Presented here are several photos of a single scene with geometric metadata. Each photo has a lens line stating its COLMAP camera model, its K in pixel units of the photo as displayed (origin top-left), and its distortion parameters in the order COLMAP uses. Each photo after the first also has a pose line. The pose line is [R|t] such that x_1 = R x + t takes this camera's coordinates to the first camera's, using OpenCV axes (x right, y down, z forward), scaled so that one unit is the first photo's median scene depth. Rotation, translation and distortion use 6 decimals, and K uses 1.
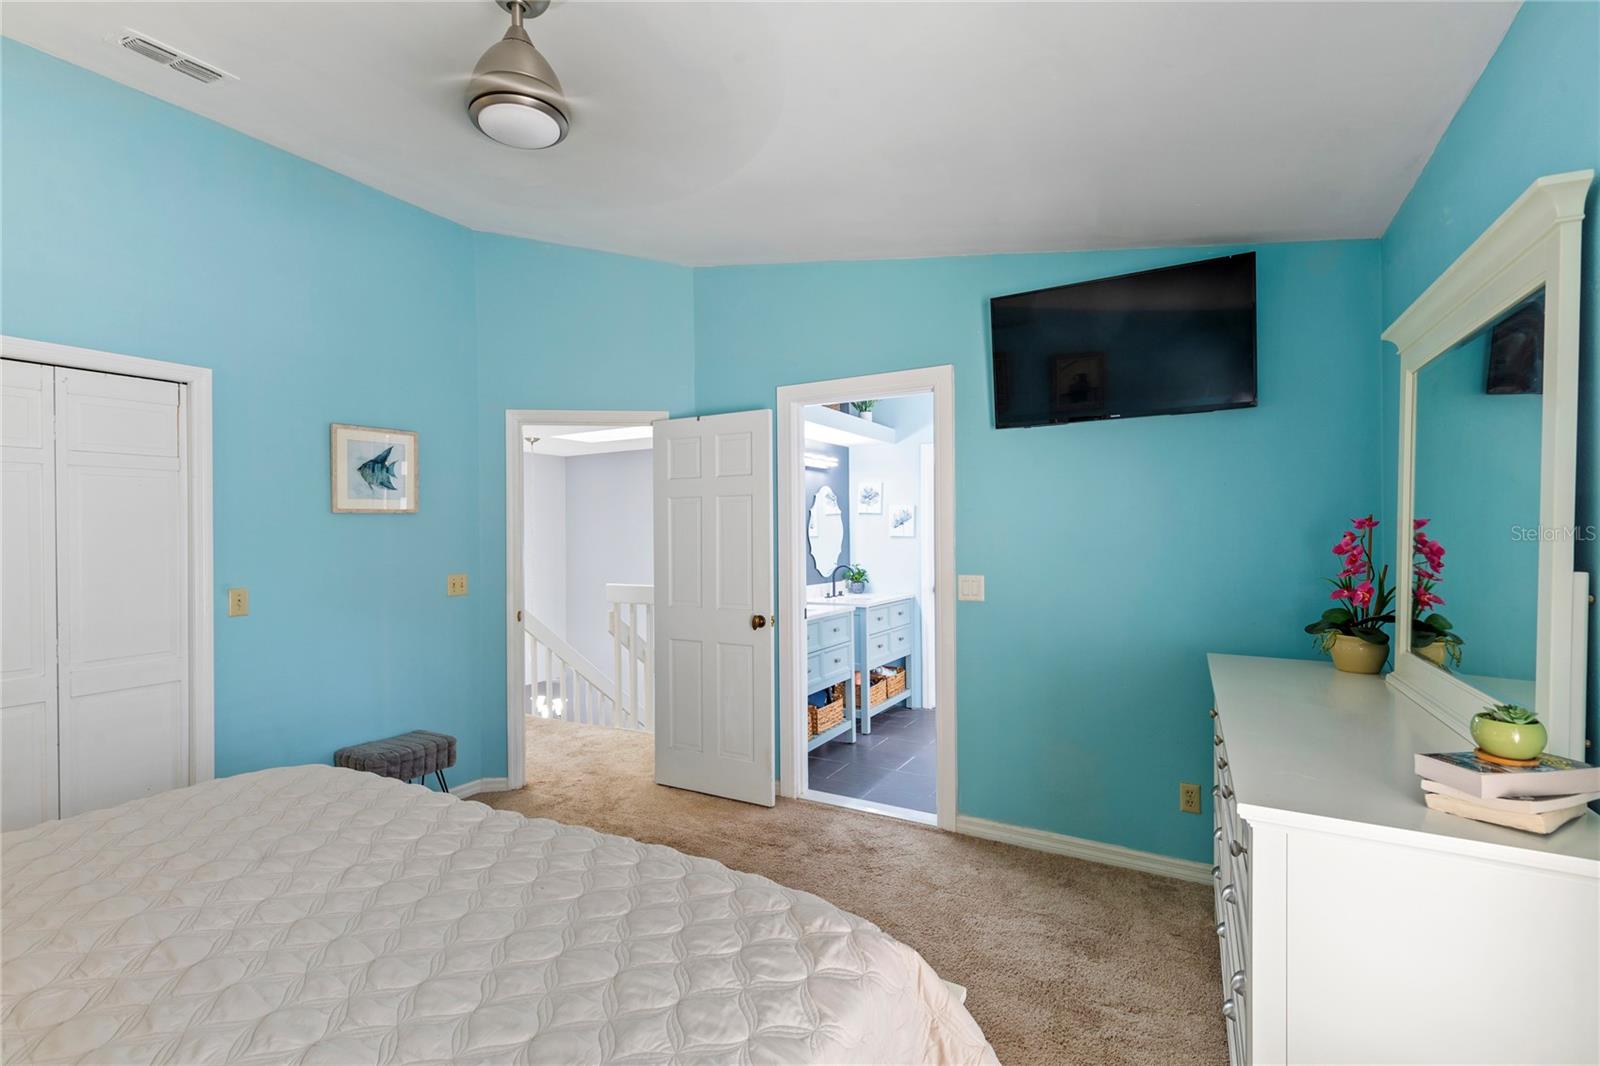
lens RADIAL K [[717.2, 0, 800.0], [0, 717.2, 533.0], [0, 0, 1]] dist [0.002051, 0.000372]
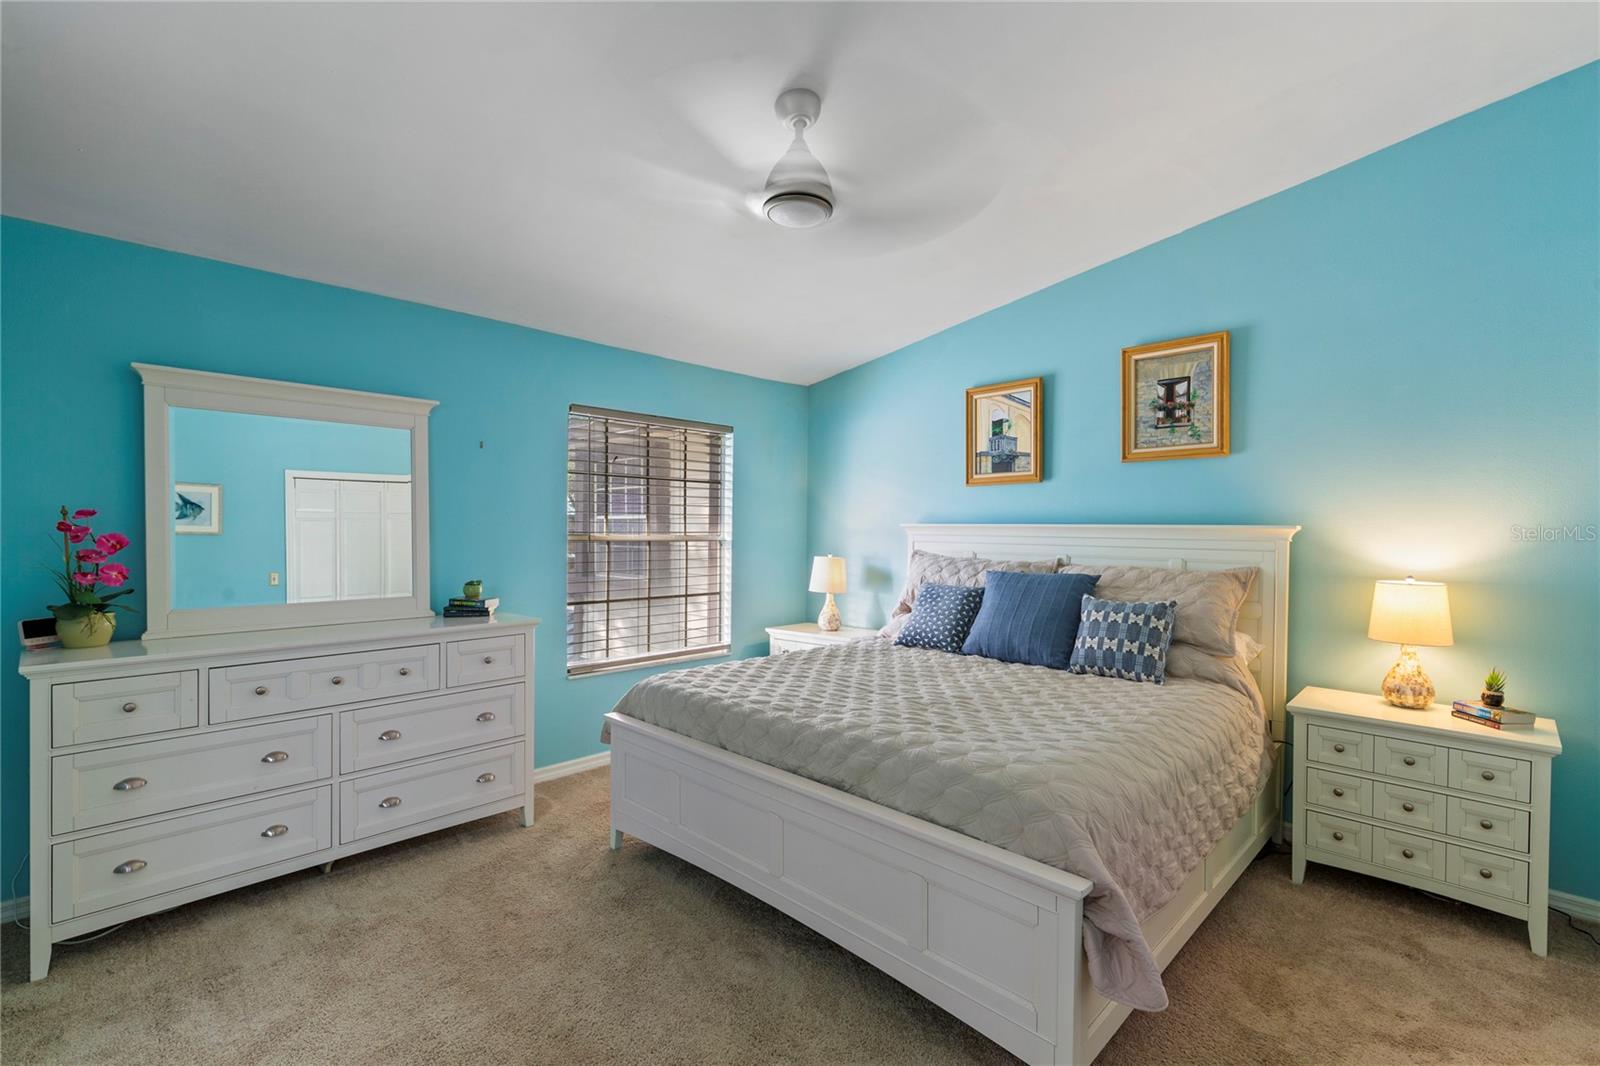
lens RADIAL K [[717.2, 0, 800.0], [0, 717.2, 533.0], [0, 0, 1]] dist [0.002051, 0.000372]
pose [[-0.960681, -0.006176, 0.277584, -0.410769], [-0.003496, 0.999942, 0.010147, 0.000282], [-0.277631, 0.008778, -0.960648, 1.215267]]
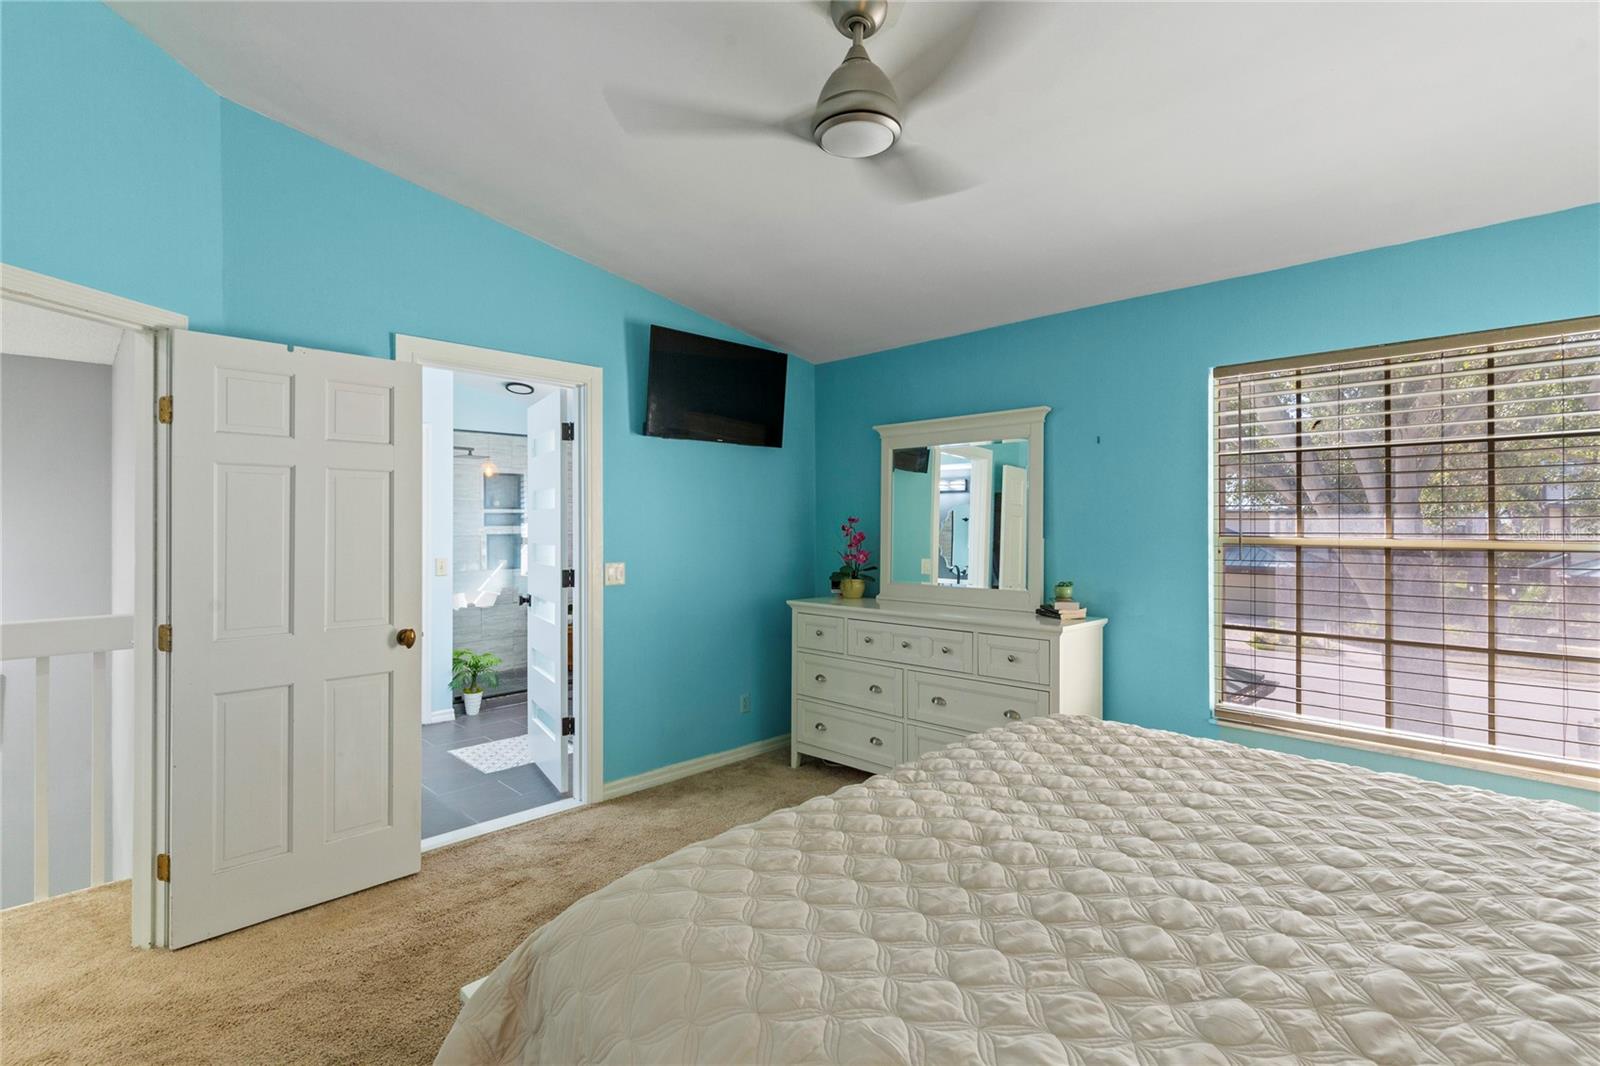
lens RADIAL K [[717.2, 0, 800.0], [0, 717.2, 533.0], [0, 0, 1]] dist [0.002051, 0.000372]
pose [[0.274984, -0.002811, 0.961445, -0.747789], [-0.000716, 0.999995, 0.003128, 0.009824], [-0.961449, -0.001548, 0.274980, 0.422486]]
